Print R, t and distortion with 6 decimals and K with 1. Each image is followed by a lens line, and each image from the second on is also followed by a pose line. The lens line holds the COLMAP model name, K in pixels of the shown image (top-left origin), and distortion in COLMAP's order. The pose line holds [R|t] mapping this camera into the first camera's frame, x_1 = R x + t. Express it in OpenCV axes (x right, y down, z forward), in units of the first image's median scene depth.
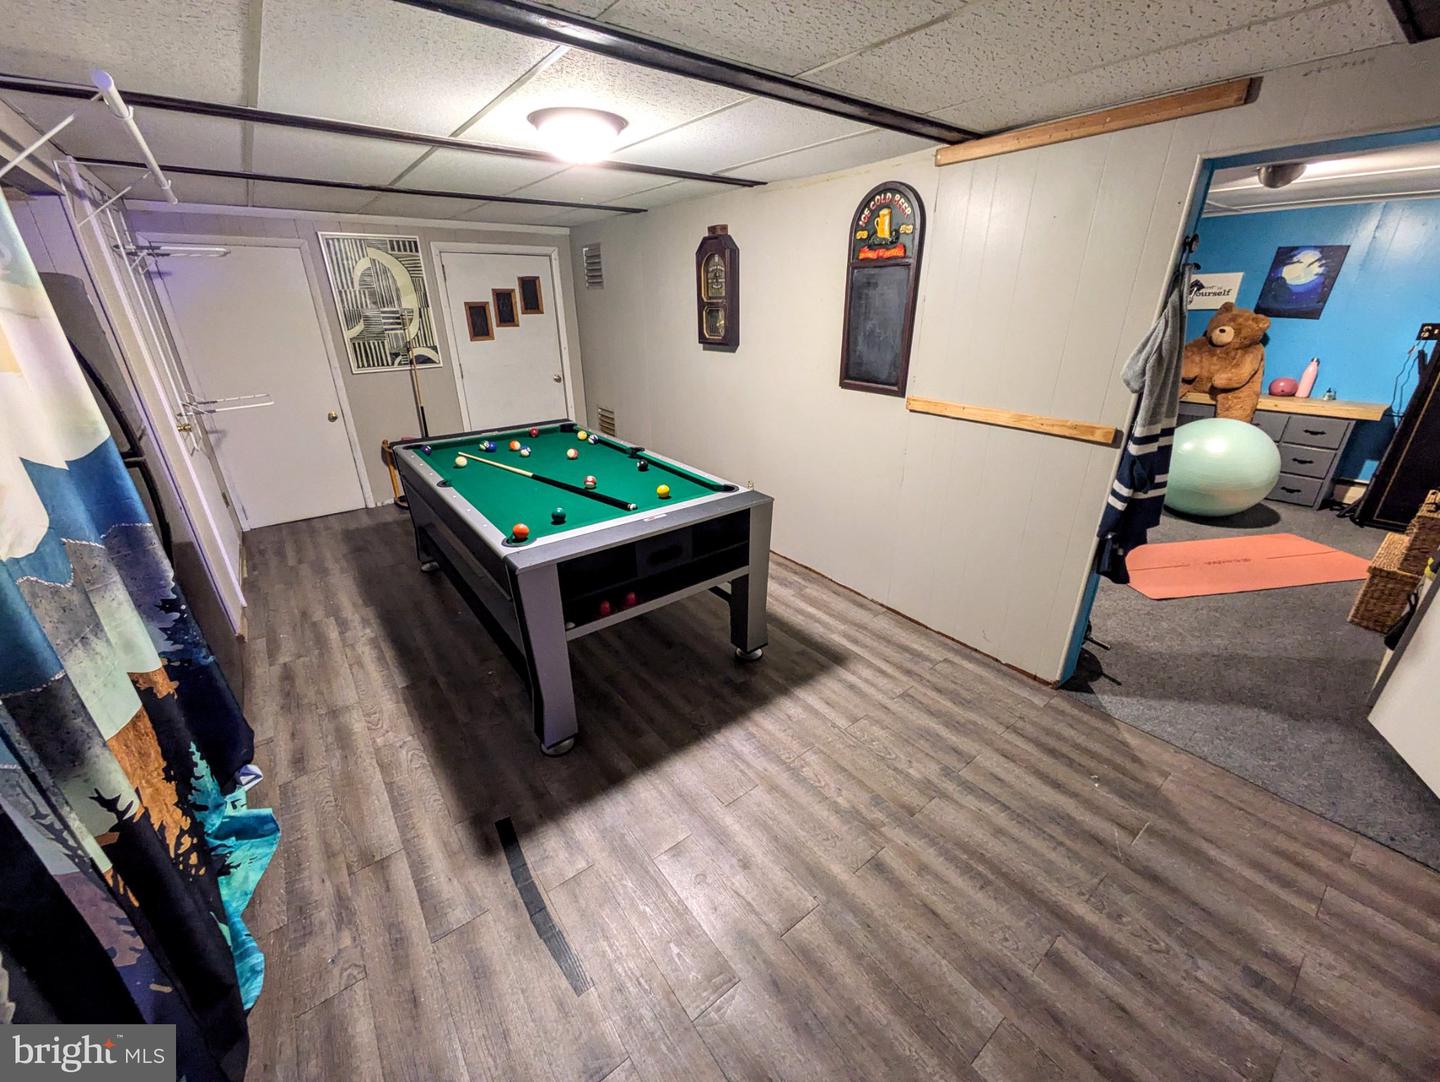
lens RADIAL K [[574.7, 0, 712.1], [0, 574.7, 544.8], [0, 0, 1]] dist [-0.003223, 0.001994]
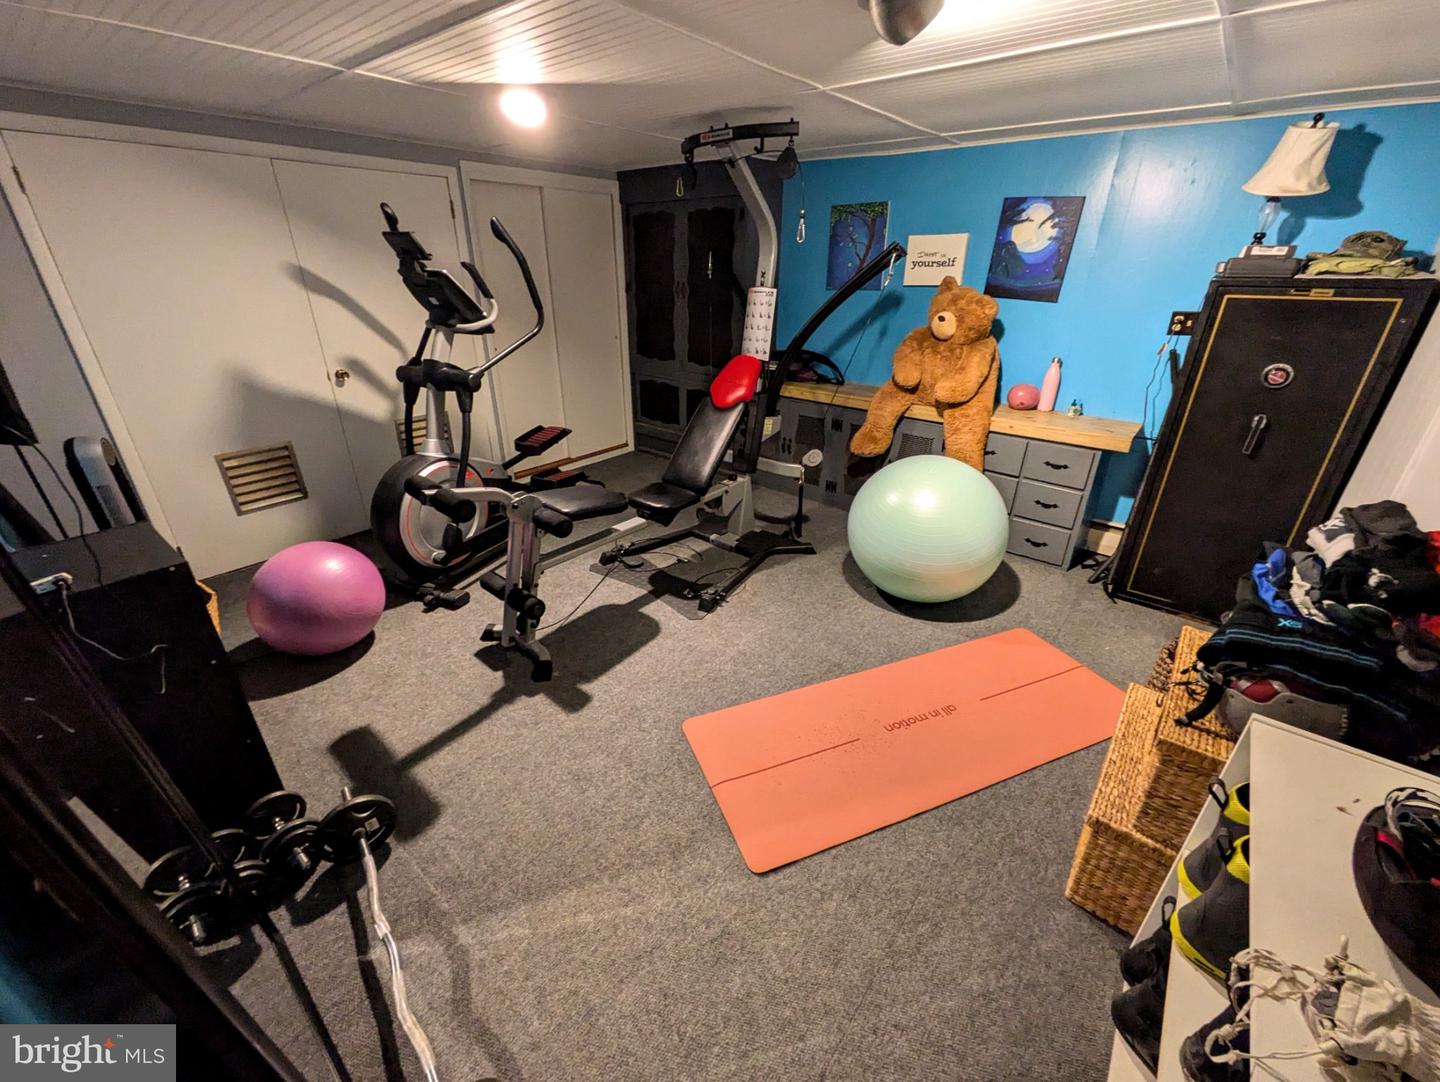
lens RADIAL K [[574.7, 0, 731.9], [0, 574.7, 535.3], [0, 0, 1]] dist [-0.003223, 0.001994]
pose [[0.975095, -0.081779, 0.206159, 0.491750], [0.073108, 0.996103, 0.049345, -0.169875], [-0.209391, -0.033045, 0.977273, 0.377856]]
